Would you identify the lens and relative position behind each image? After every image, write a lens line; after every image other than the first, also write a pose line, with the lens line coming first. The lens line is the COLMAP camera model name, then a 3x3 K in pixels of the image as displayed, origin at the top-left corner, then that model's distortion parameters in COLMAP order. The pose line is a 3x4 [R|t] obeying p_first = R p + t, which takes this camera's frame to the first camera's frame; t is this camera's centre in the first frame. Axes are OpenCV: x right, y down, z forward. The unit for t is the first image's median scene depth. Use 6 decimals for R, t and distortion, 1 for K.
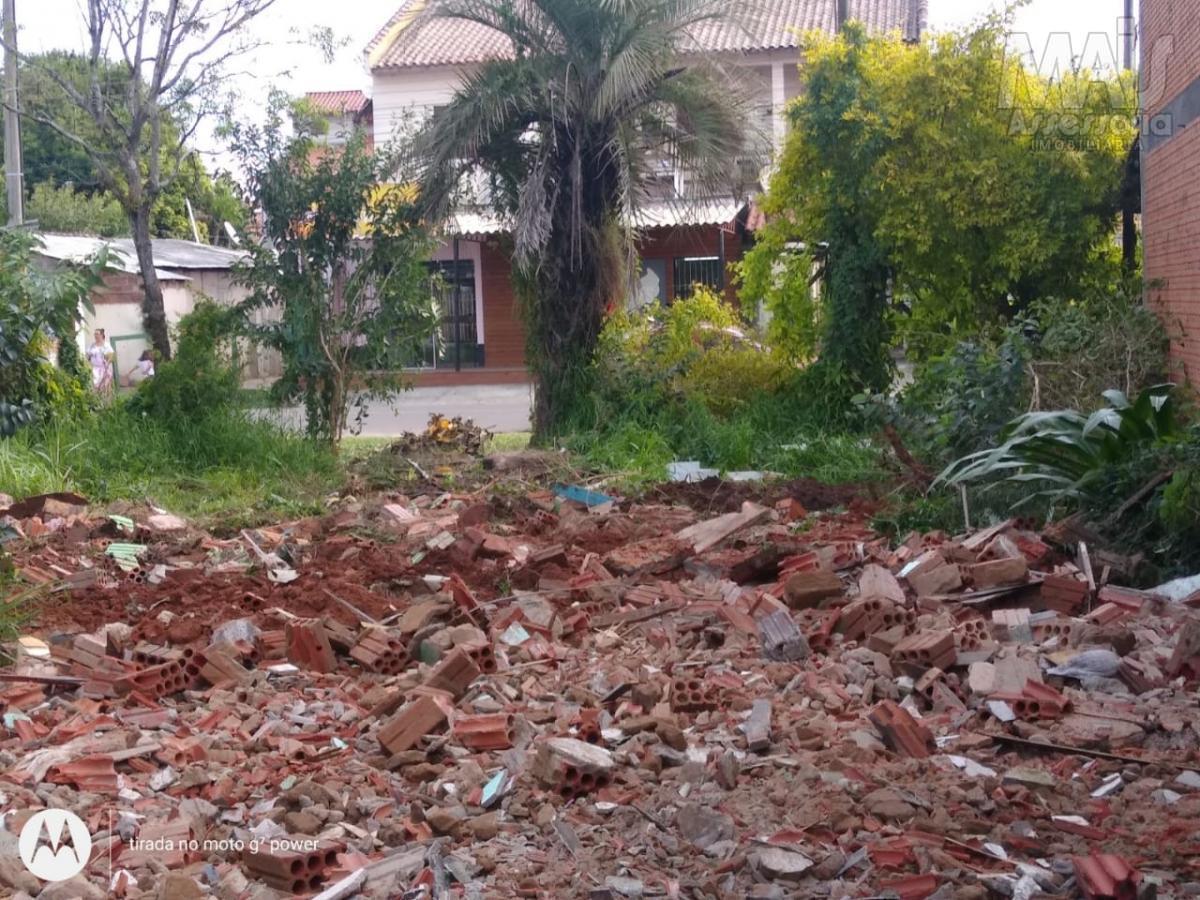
lens RADIAL K [[2118.6, 0, 597.3], [0, 2118.6, 487.7], [0, 0, 1]] dist [0.110949, -0.395138]
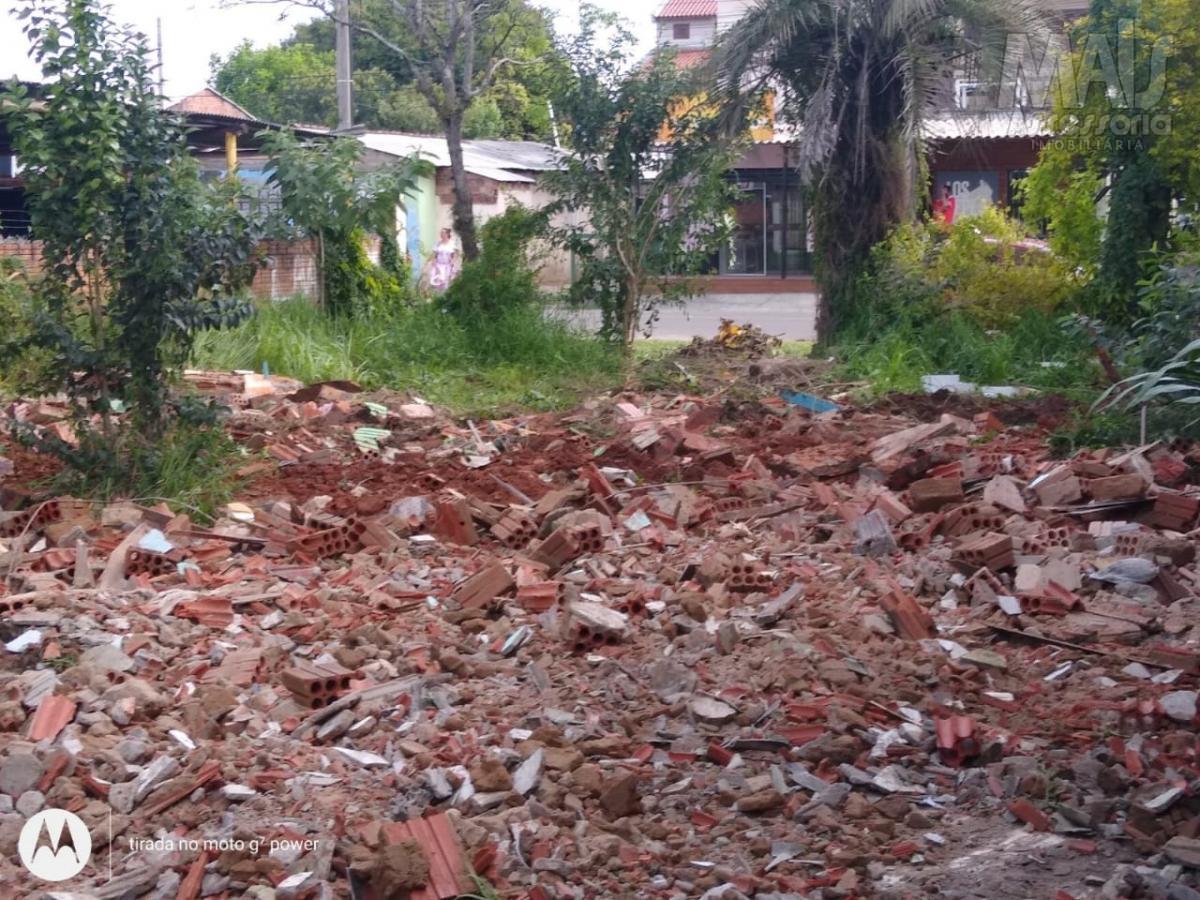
lens RADIAL K [[2118.6, 0, 597.3], [0, 2118.6, 487.7], [0, 0, 1]] dist [0.110949, -0.395138]
pose [[0.984209, 0.047630, -0.170484, 0.105494], [-0.040027, 0.998056, 0.047760, -0.000199], [0.172428, -0.040182, 0.984202, -0.078762]]
